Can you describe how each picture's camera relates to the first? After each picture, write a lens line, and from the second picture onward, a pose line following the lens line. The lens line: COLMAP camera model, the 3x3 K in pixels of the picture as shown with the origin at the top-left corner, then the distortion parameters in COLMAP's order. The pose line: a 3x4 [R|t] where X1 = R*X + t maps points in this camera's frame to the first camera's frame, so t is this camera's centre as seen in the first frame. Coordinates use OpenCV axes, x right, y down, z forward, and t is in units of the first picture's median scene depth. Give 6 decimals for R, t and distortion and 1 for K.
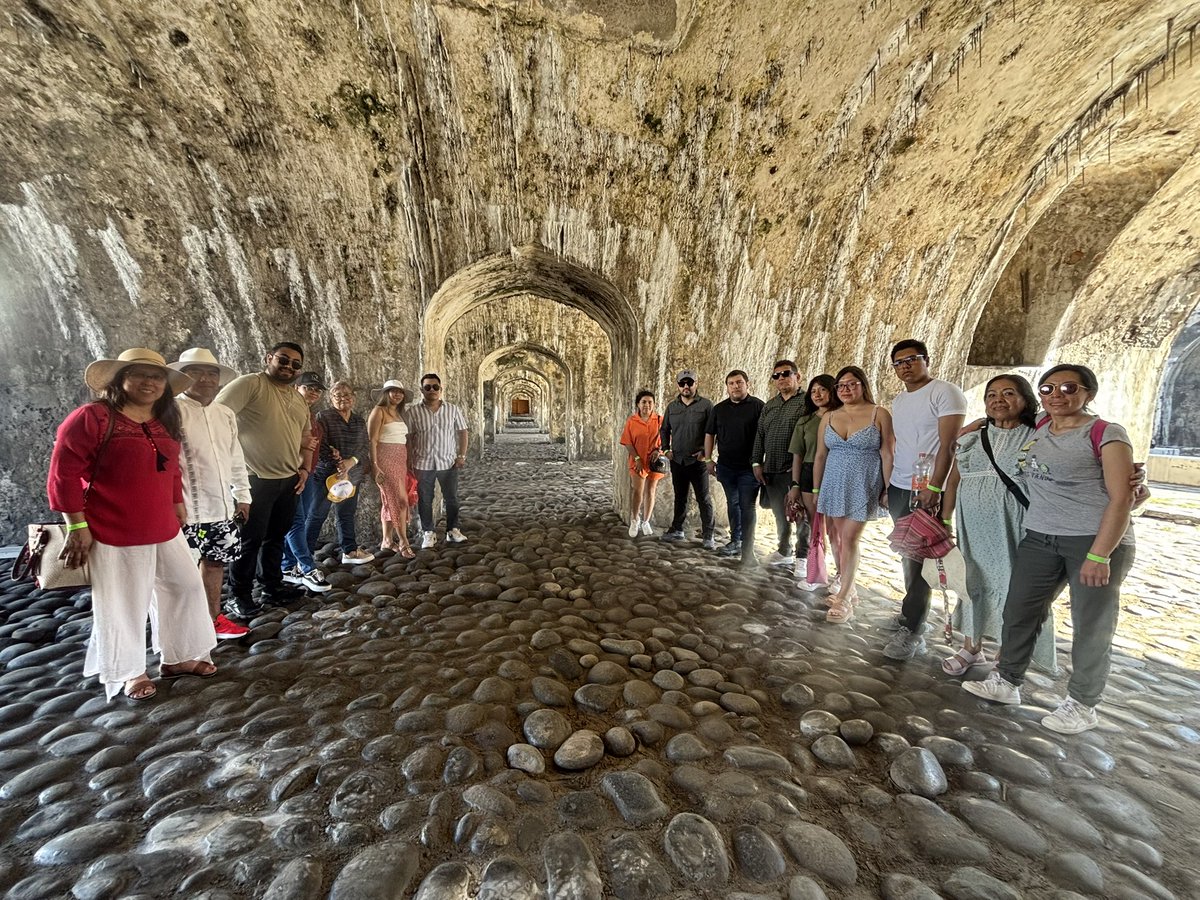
lens RADIAL K [[504.4, 0, 594.1], [0, 504.4, 449.0], [0, 0, 1]] dist [-0.004412, 0.000647]
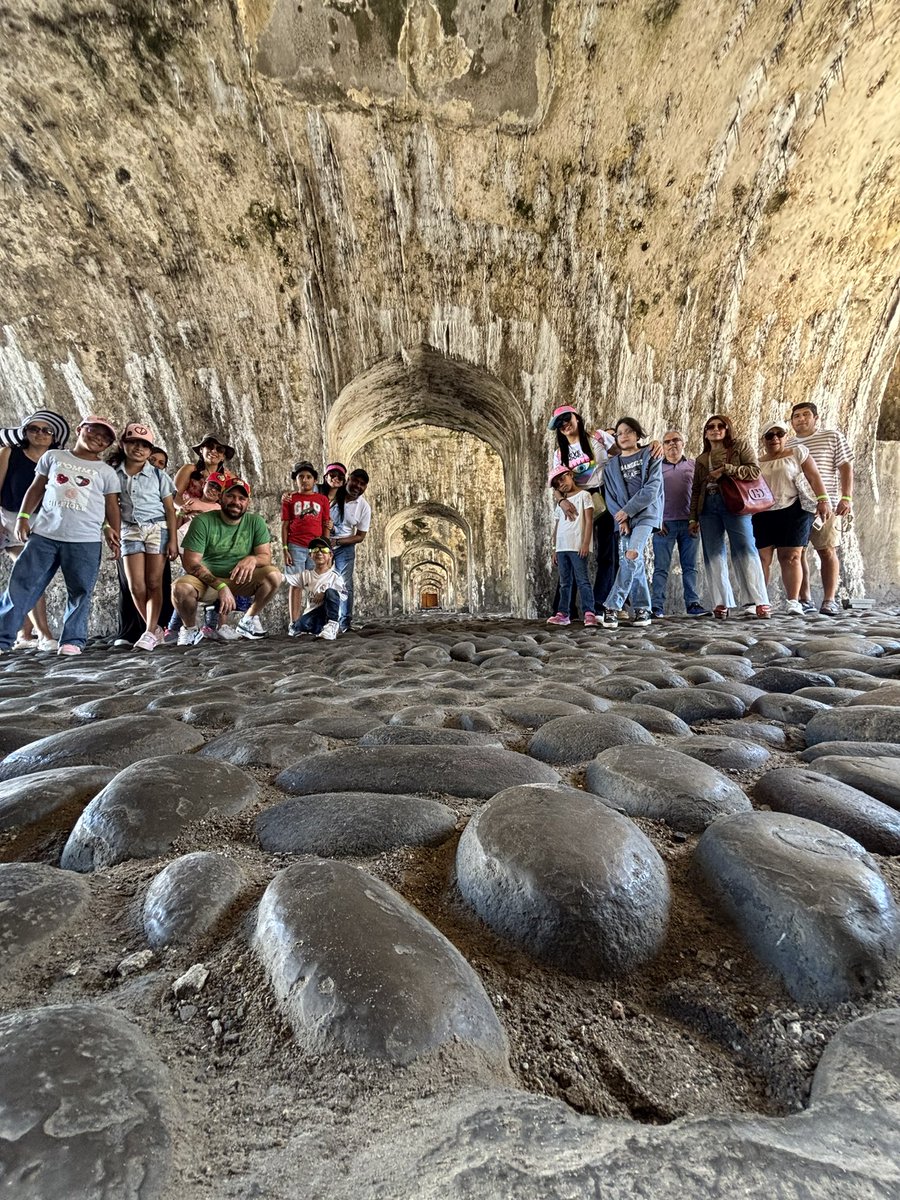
lens RADIAL K [[482.5, 0, 436.5], [0, 482.5, 553.1], [0, 0, 1]] dist [-0.006223, 0.001415]
pose [[0.992002, -0.044793, -0.118010, 0.014919], [0.033248, 0.994627, -0.098039, 0.155057], [0.121768, 0.093331, 0.988161, 0.019913]]
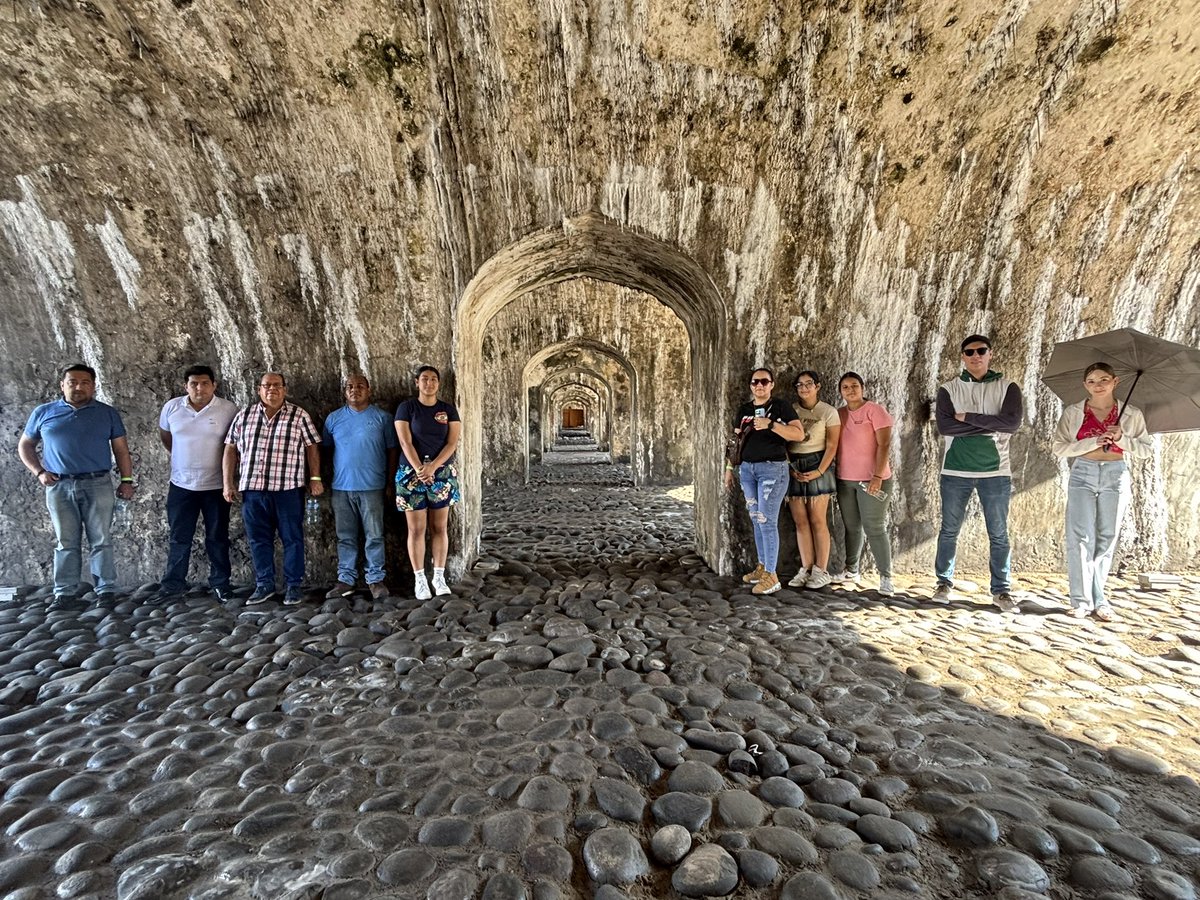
lens RADIAL K [[641.7, 0, 589.9], [0, 641.7, 450.5], [0, 0, 1]] dist [-0.010088, 0.003986]
pose [[0.992669, -0.010216, -0.120431, -0.004764], [0.006359, 0.999456, -0.032365, -0.001759], [0.120696, 0.031362, 0.992194, 0.015361]]
